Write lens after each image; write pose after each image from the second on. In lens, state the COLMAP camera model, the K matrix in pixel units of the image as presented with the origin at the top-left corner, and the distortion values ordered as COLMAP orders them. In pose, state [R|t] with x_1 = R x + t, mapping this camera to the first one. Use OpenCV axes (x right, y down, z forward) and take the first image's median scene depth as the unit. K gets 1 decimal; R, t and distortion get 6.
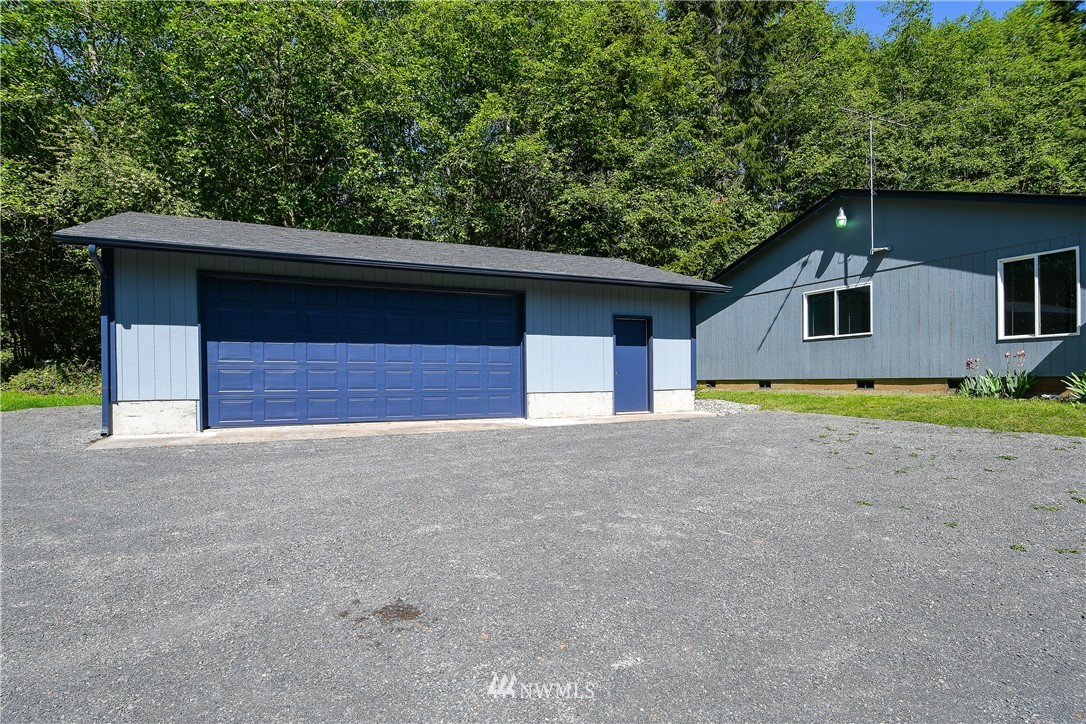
lens RADIAL K [[553.2, 0, 542.7], [0, 553.2, 381.0], [0, 0, 1]] dist [-0.012362, -0.001785]
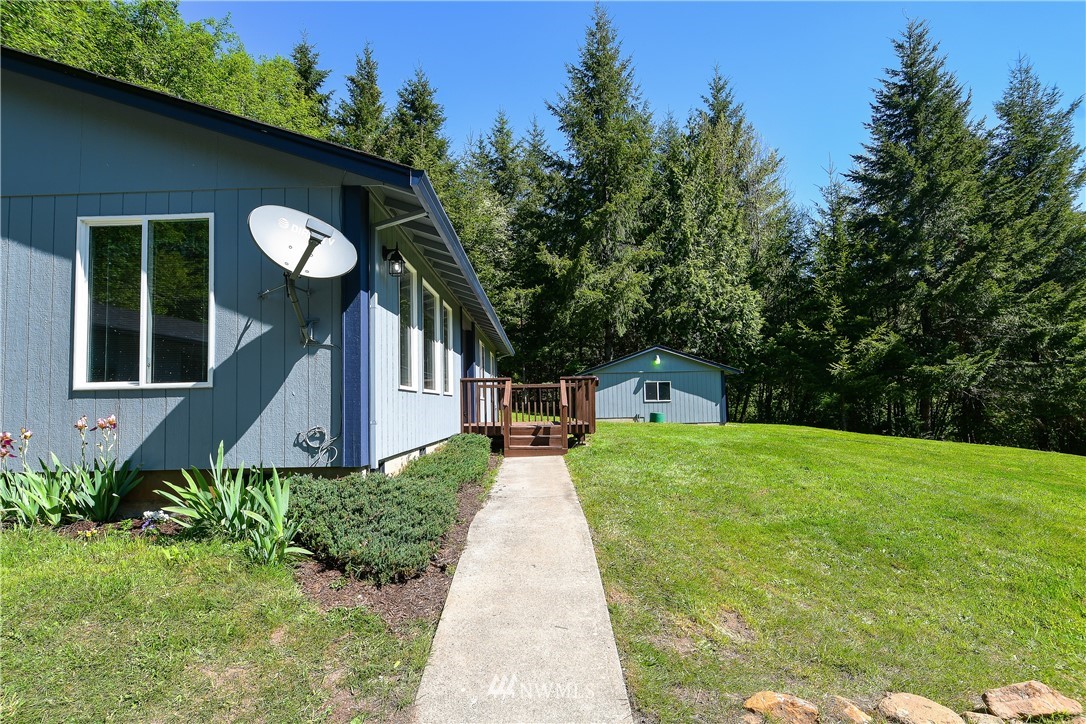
lens RADIAL K [[553.2, 0, 542.7], [0, 553.2, 381.0], [0, 0, 1]] dist [-0.012362, -0.001785]
pose [[0.424849, 0.041047, 0.904333, 0.546808], [0.021420, 0.998236, -0.055373, -0.045968], [-0.905011, 0.042896, 0.423220, 0.424343]]
